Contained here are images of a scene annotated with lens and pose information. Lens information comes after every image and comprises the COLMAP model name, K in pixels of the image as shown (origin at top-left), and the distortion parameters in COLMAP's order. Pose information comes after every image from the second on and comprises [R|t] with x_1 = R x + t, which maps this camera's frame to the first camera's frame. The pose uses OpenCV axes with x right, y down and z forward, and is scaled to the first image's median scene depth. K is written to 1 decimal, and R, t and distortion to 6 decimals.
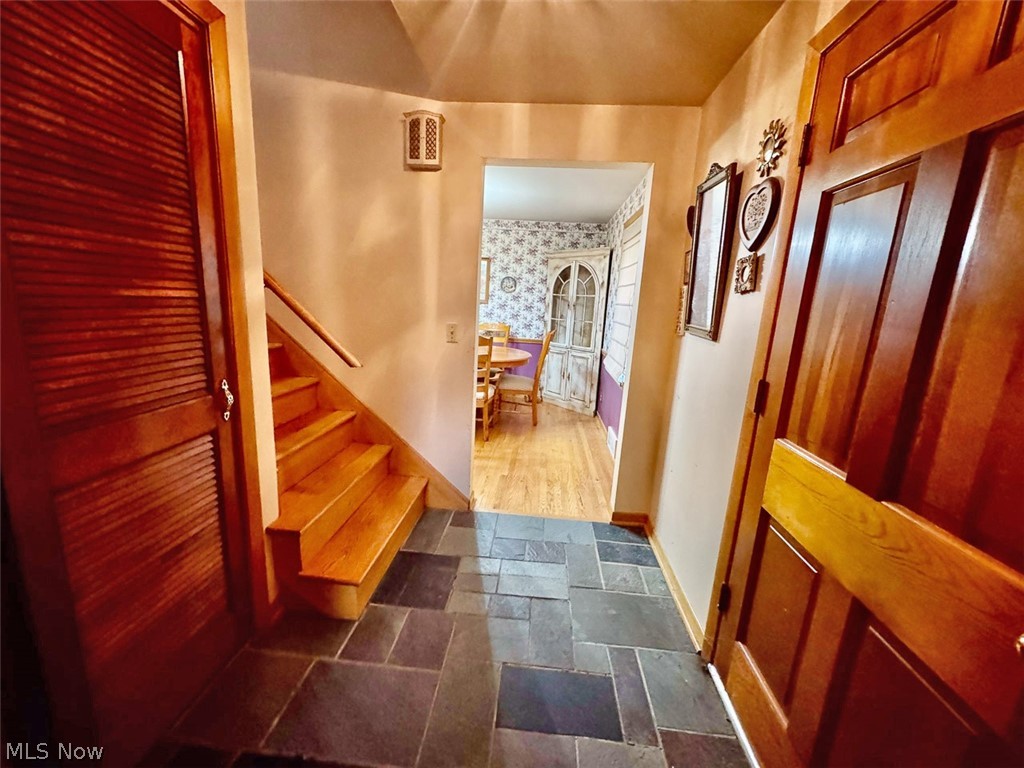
lens RADIAL K [[408.6, 0, 514.5], [0, 408.6, 383.1], [0, 0, 1]] dist [-0.000076, 0.000202]
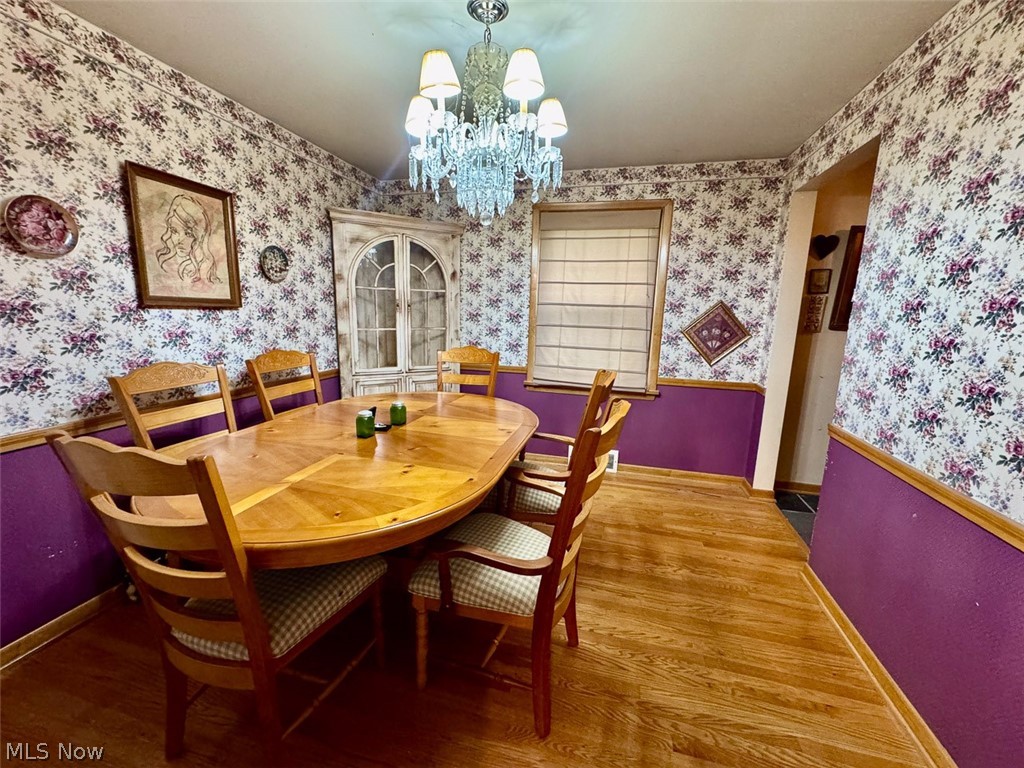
lens RADIAL K [[408.6, 0, 512.3], [0, 408.6, 386.6], [0, 0, 1]] dist [-0.000076, 0.000202]
pose [[0.185696, -0.232234, 0.954769, -0.434442], [0.179939, 0.963275, 0.199306, -0.155456], [-0.965991, 0.134790, 0.220664, 0.671686]]
